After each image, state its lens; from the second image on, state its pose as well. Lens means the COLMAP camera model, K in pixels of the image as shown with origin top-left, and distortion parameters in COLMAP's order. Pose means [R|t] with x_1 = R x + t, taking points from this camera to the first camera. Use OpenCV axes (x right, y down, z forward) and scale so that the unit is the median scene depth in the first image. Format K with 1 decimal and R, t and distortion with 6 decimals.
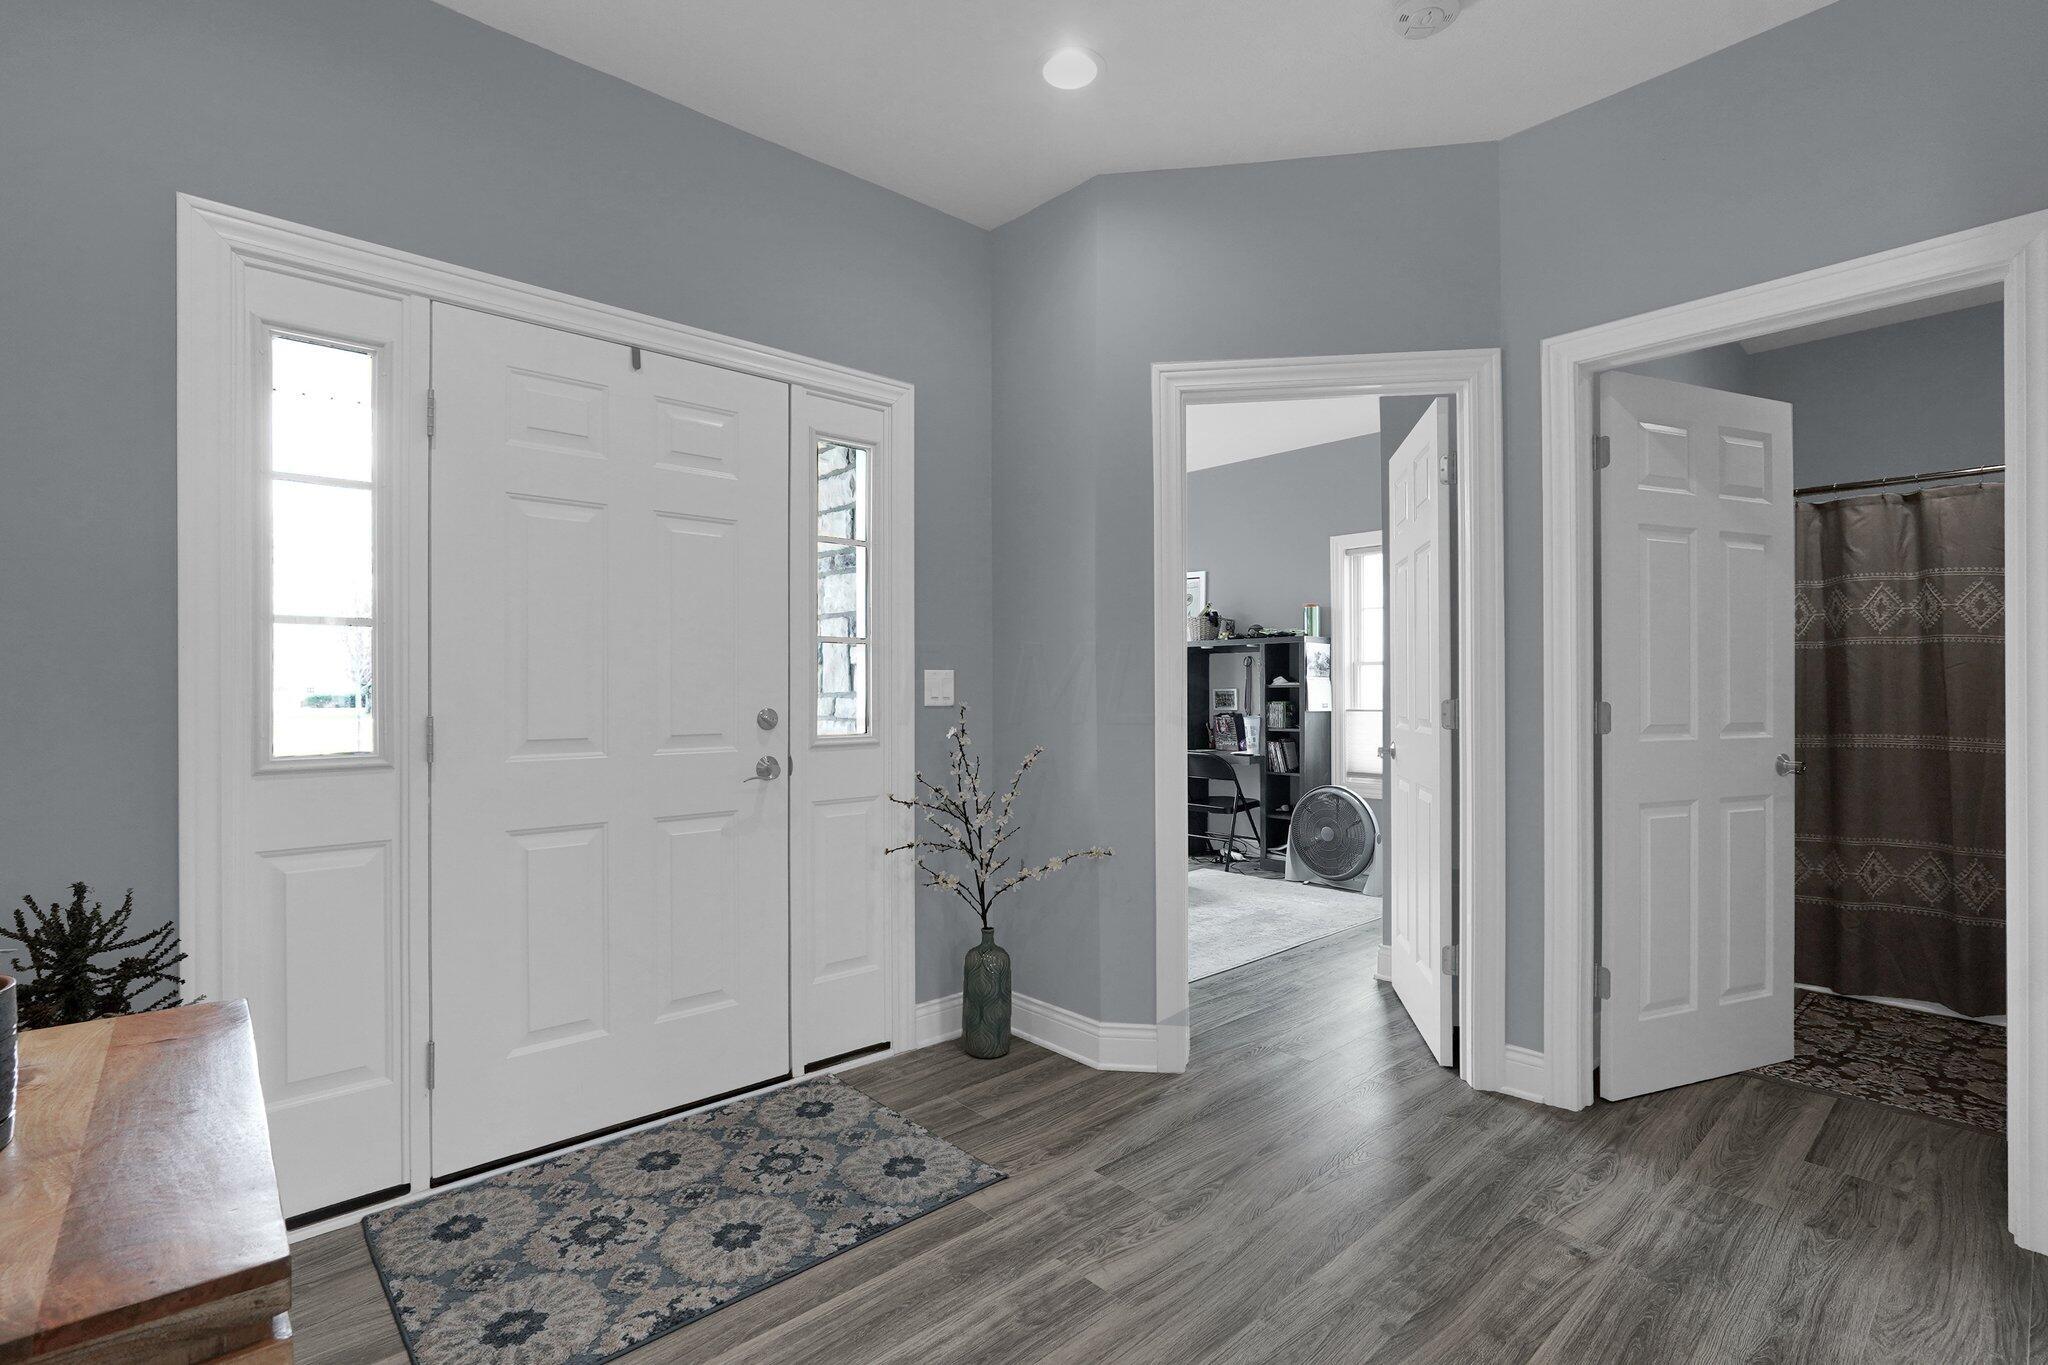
lens RADIAL K [[933.0, 0, 1024.0], [0, 933.0, 682.5], [0, 0, 1]] dist [-0.000411, 0.000018]
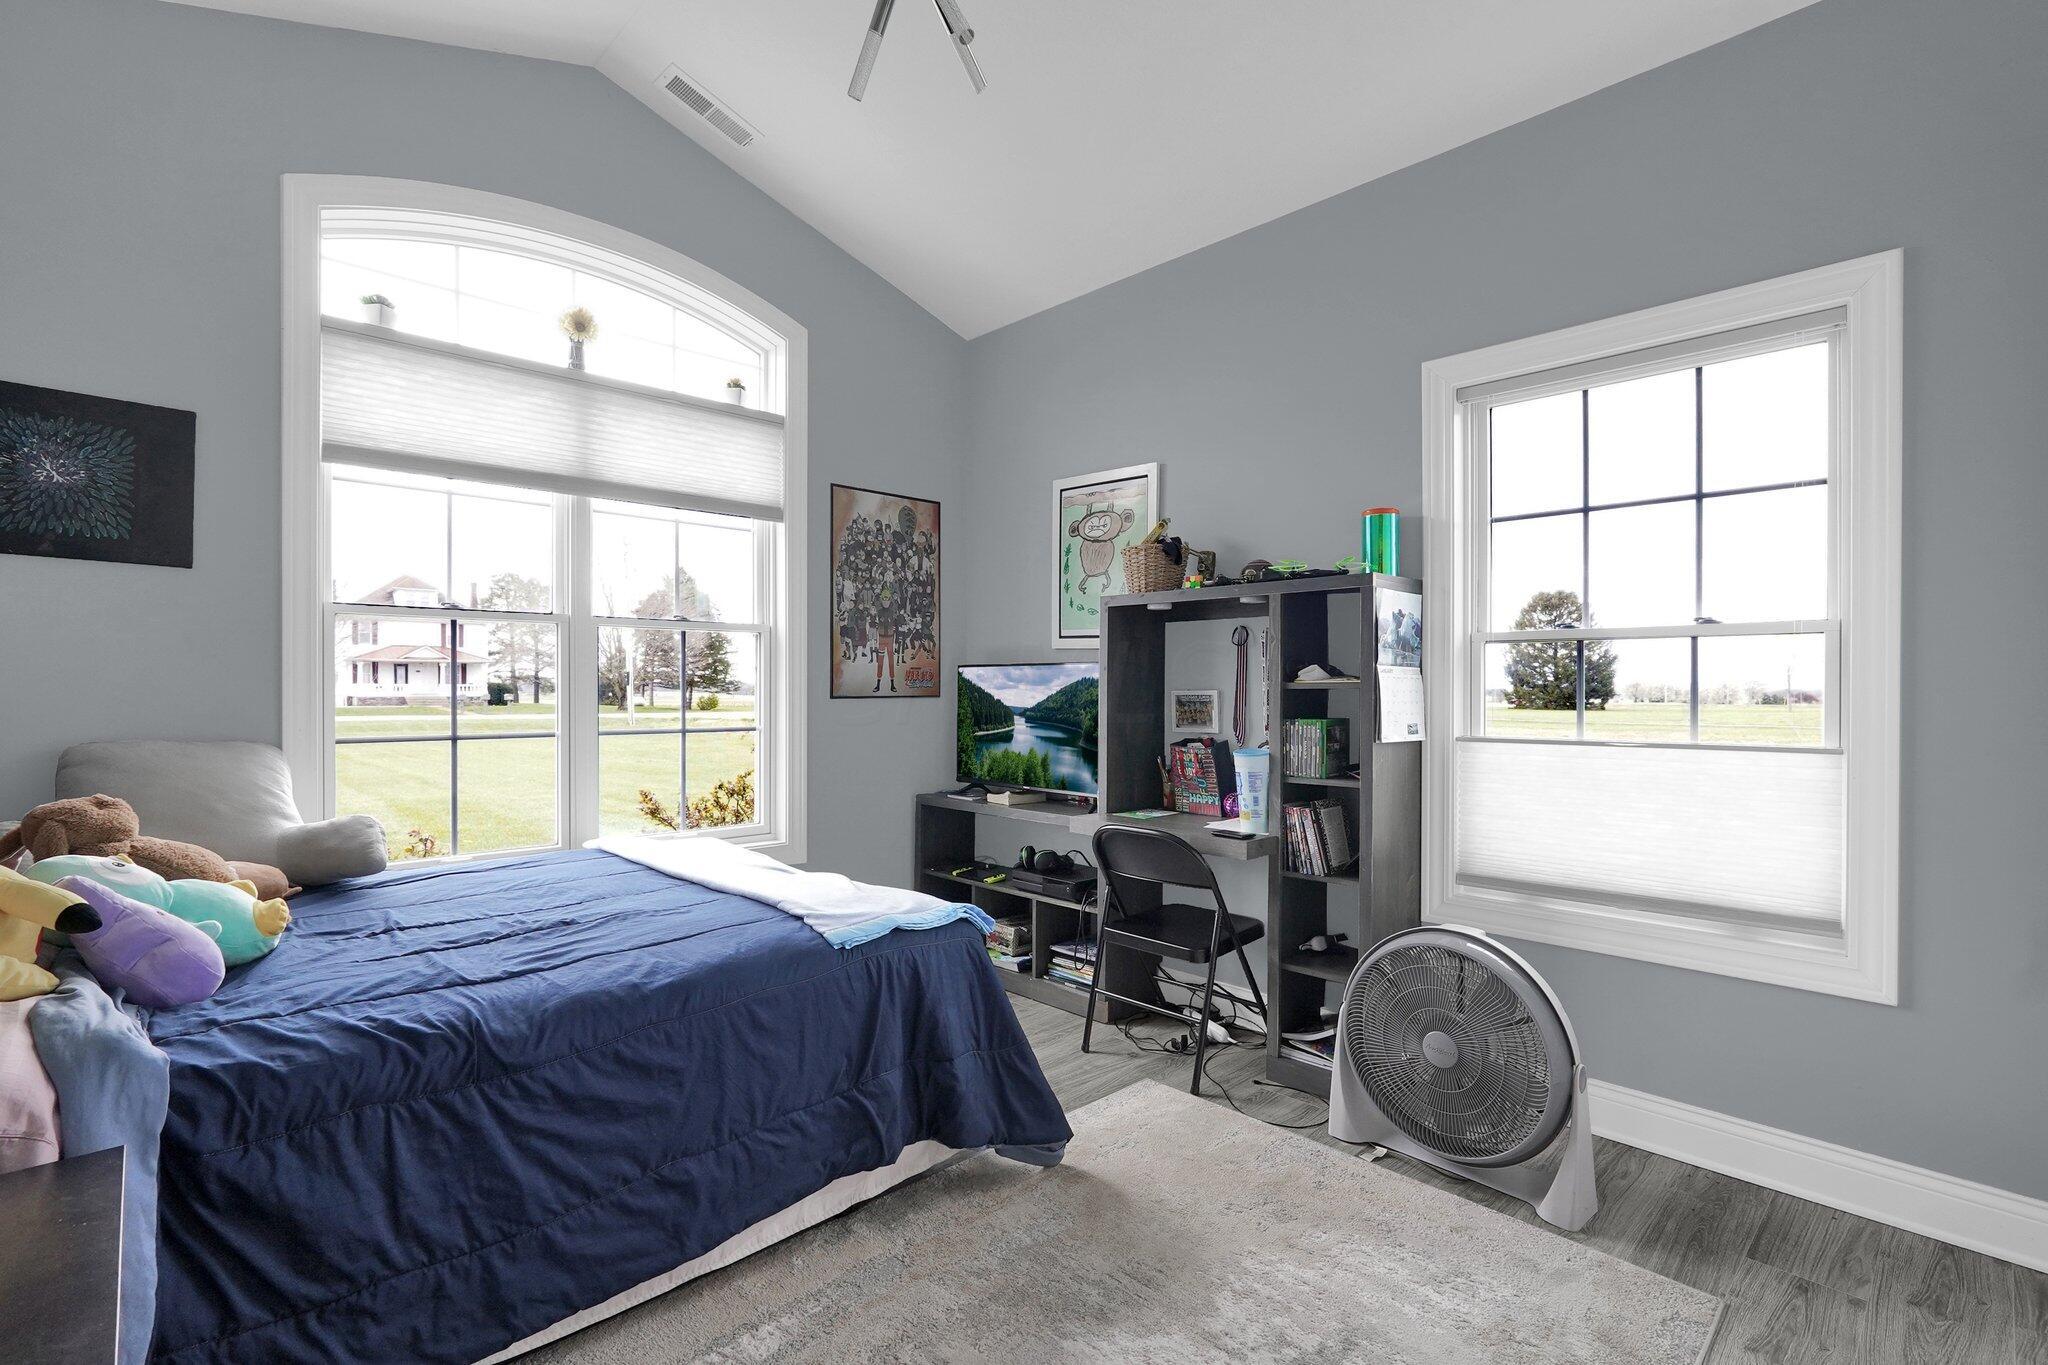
lens RADIAL K [[933.0, 0, 1024.0], [0, 933.0, 682.5], [0, 0, 1]] dist [-0.000411, 0.000018]
pose [[0.999694, 0.004720, 0.024277, 0.120807], [-0.004790, 0.999985, 0.002814, 0.001704], [-0.024263, -0.002930, 0.999701, 0.543594]]
